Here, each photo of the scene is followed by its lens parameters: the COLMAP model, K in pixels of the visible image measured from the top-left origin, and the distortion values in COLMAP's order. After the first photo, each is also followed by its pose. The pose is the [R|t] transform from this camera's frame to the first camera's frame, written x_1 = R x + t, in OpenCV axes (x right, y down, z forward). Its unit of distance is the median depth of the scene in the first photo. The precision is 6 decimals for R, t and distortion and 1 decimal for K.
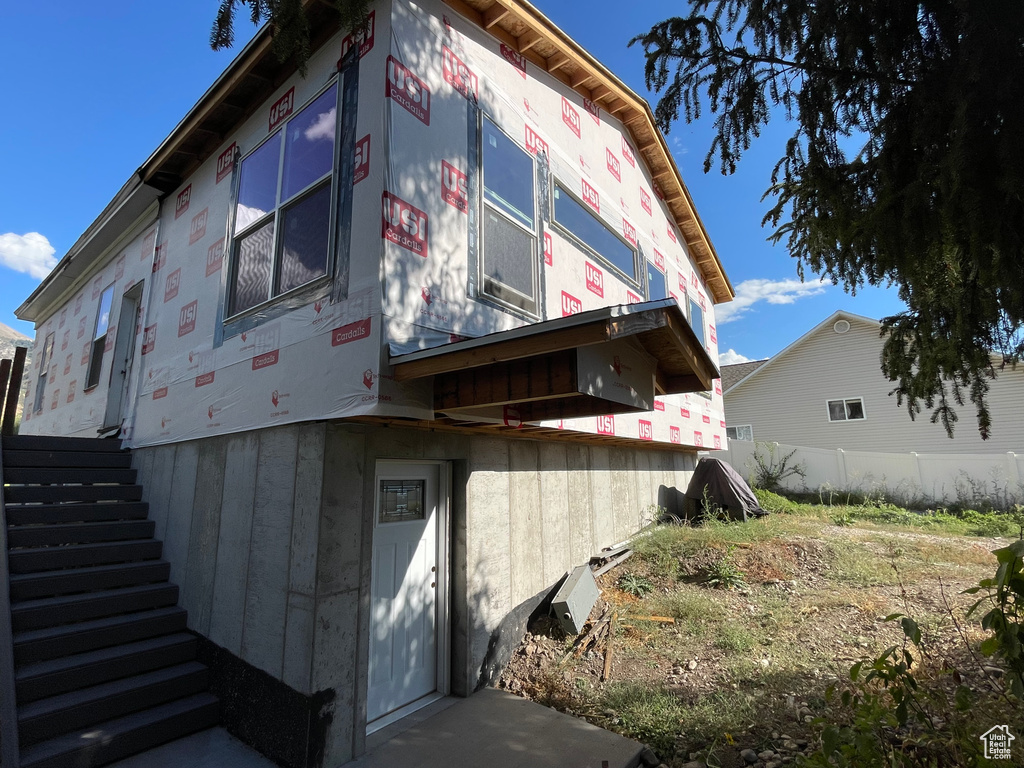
lens RADIAL K [[482.6, 0, 509.2], [0, 482.6, 382.3], [0, 0, 1]] dist [0.000376, -0.000477]
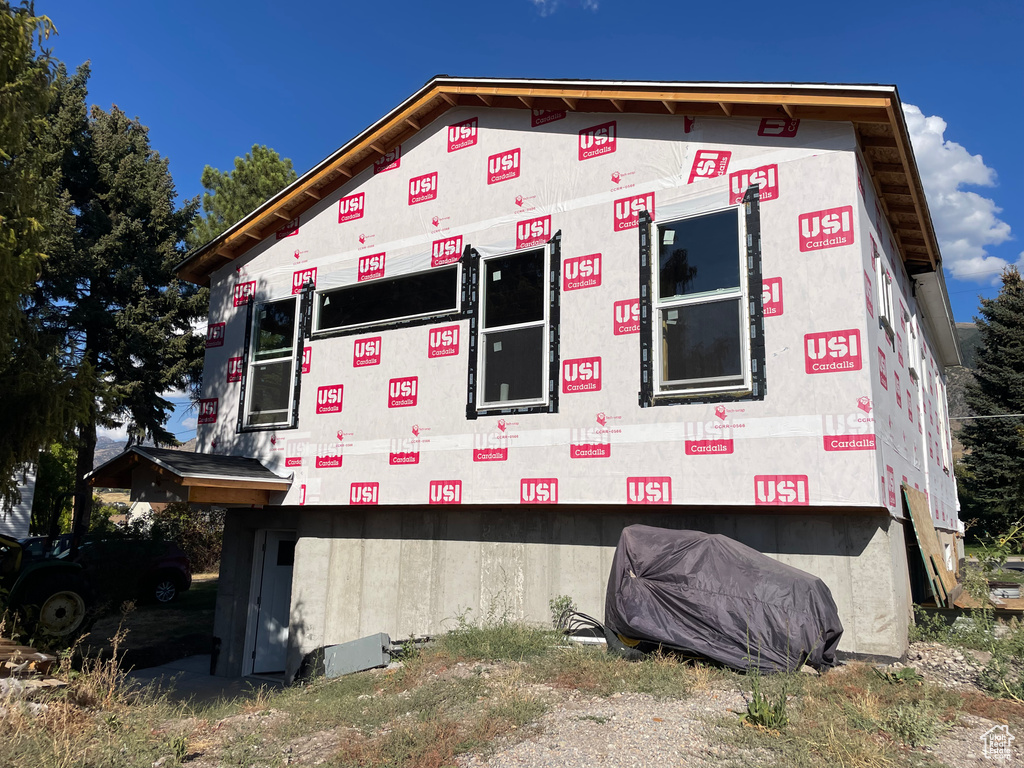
lens RADIAL K [[774.0, 0, 507.5], [0, 774.0, 378.7], [0, 0, 1]] dist [0.063050, -0.029941]
pose [[0.087589, -0.174403, -0.980771, 2.333322], [0.169294, 0.972839, -0.157873, 0.197193], [0.981666, -0.152210, 0.114735, 1.417695]]
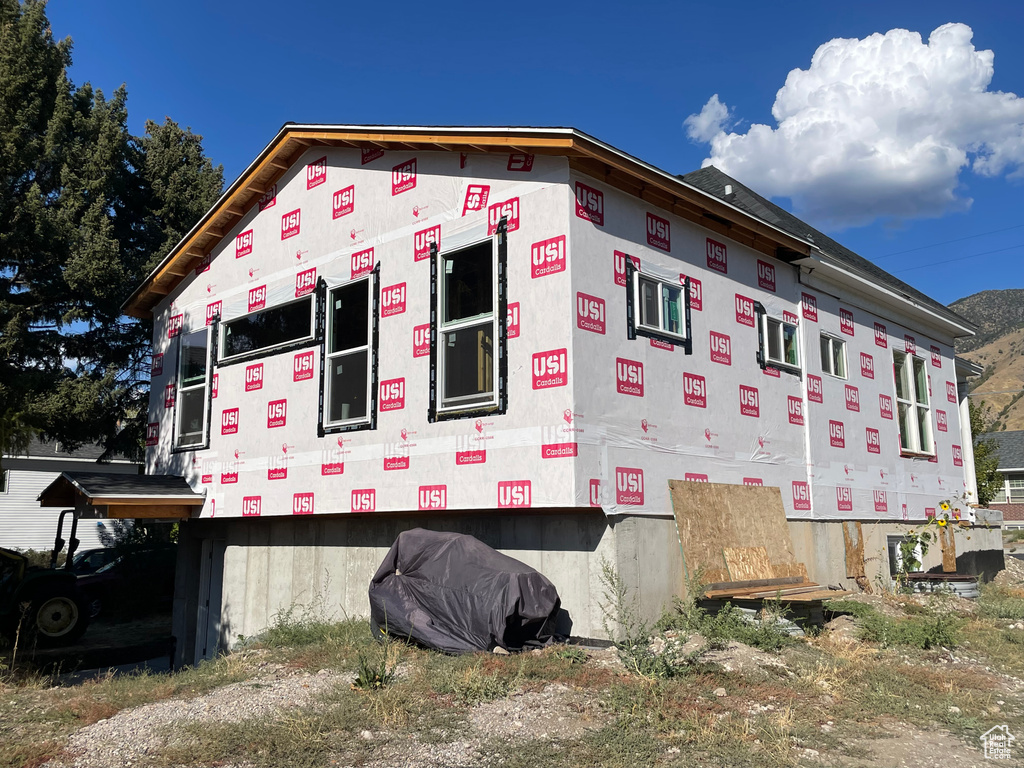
lens RADIAL K [[893.2, 0, 515.9], [0, 893.2, 382.4], [0, 0, 1]] dist [0.057379, -0.004797]
pose [[-0.107282, -0.145184, -0.983571, 2.800649], [0.198093, 0.966324, -0.164245, 0.339918], [0.974294, -0.212459, -0.074910, 2.261836]]
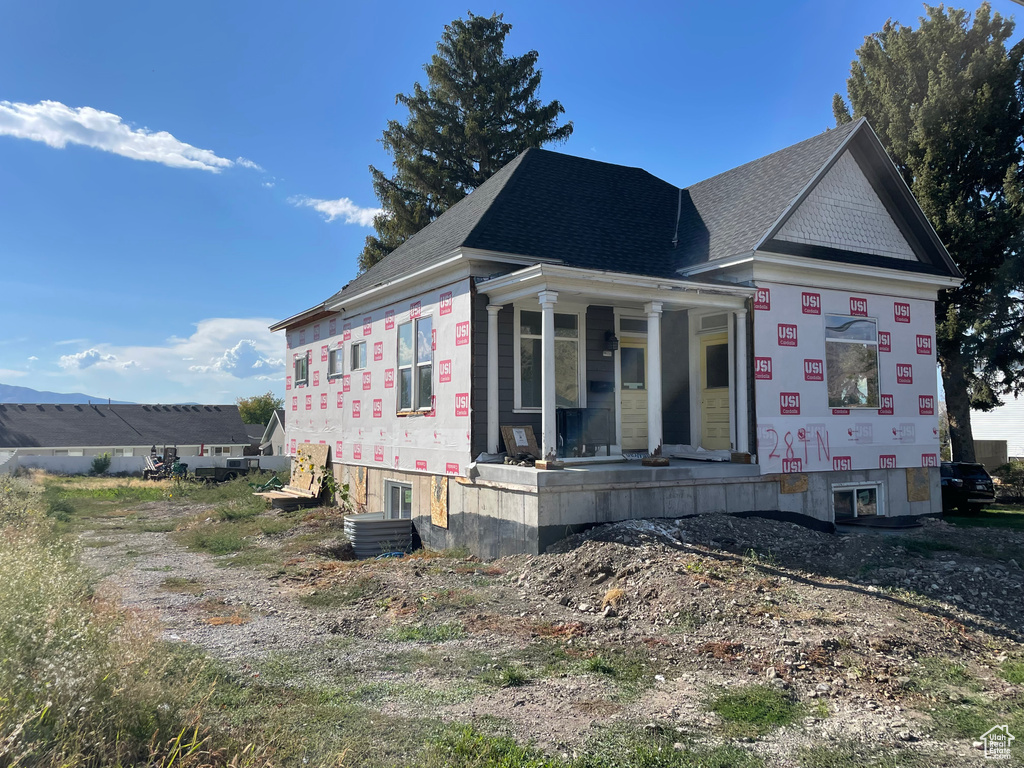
lens RADIAL K [[774.0, 0, 511.4], [0, 774.0, 382.1], [0, 0, 1]] dist [0.063050, -0.029941]
pose [[-0.928718, 0.037213, 0.368915, -2.193257], [-0.056131, 0.969374, -0.239088, 0.954052], [-0.366514, -0.242753, -0.898186, 6.101447]]
